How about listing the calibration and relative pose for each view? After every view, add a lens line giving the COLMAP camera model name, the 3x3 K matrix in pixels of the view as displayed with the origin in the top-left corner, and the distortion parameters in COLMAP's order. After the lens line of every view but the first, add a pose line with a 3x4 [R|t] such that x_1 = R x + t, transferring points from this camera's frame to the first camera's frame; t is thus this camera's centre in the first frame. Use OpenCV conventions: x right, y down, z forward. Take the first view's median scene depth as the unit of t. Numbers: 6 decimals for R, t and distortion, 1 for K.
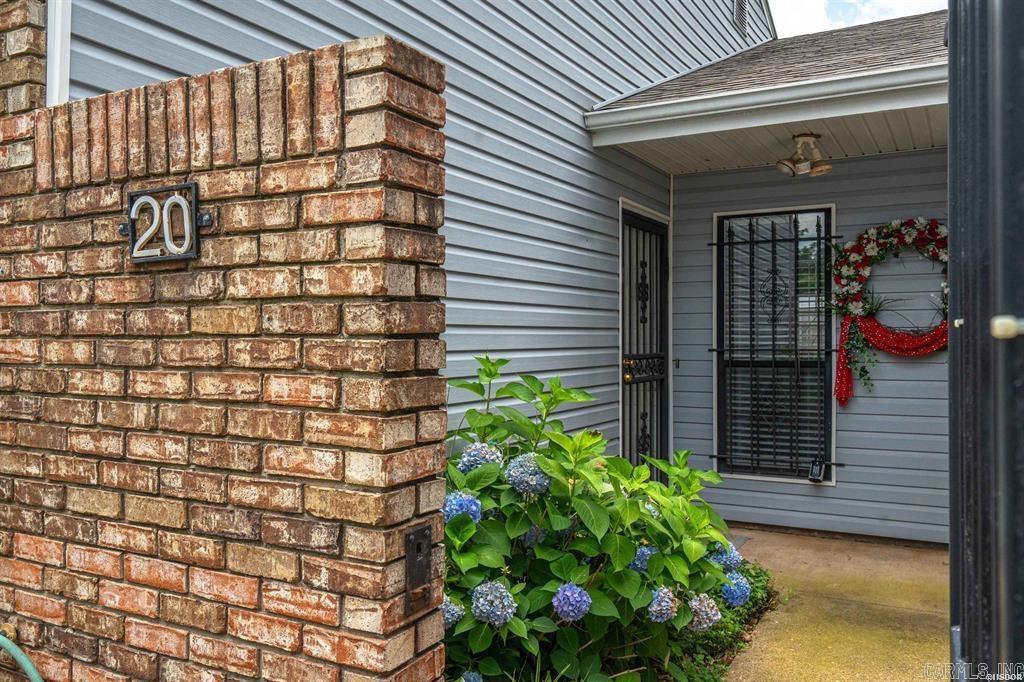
lens RADIAL K [[792.8, 0, 512.0], [0, 792.8, 341.0], [0, 0, 1]] dist [0.003308, -0.000066]
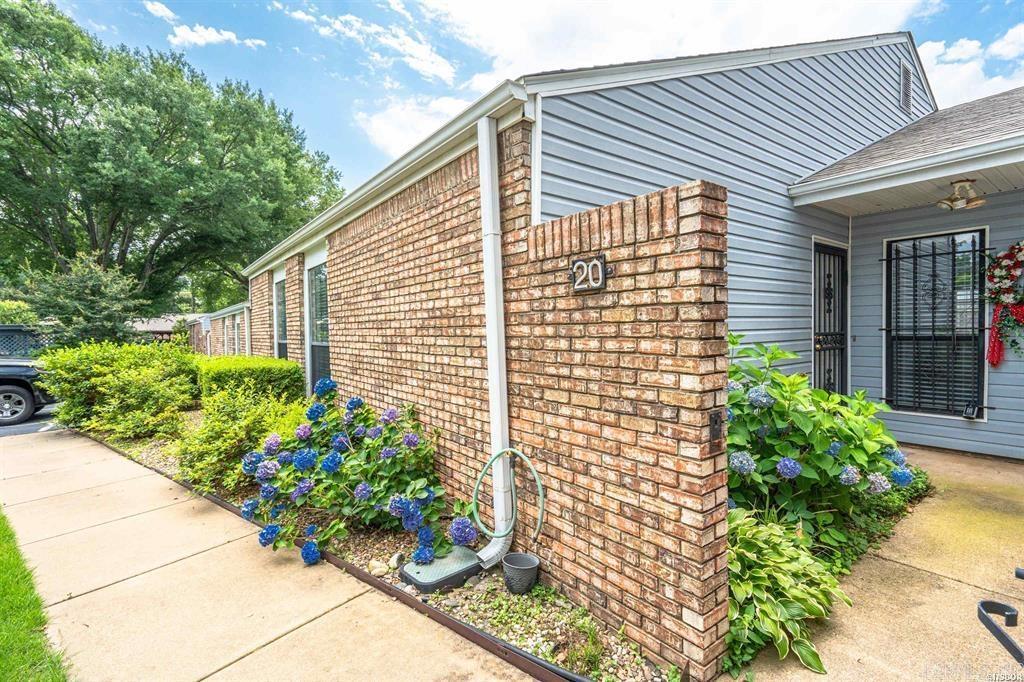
lens RADIAL K [[470.8, 0, 512.0], [0, 470.8, 341.0], [0, 0, 1]] dist [-0.001950, 0.001193]
pose [[0.916049, -0.002431, -0.401059, -0.098357], [0.012654, 0.999659, 0.022843, 0.010701], [0.400866, -0.026000, 0.915768, -0.308914]]
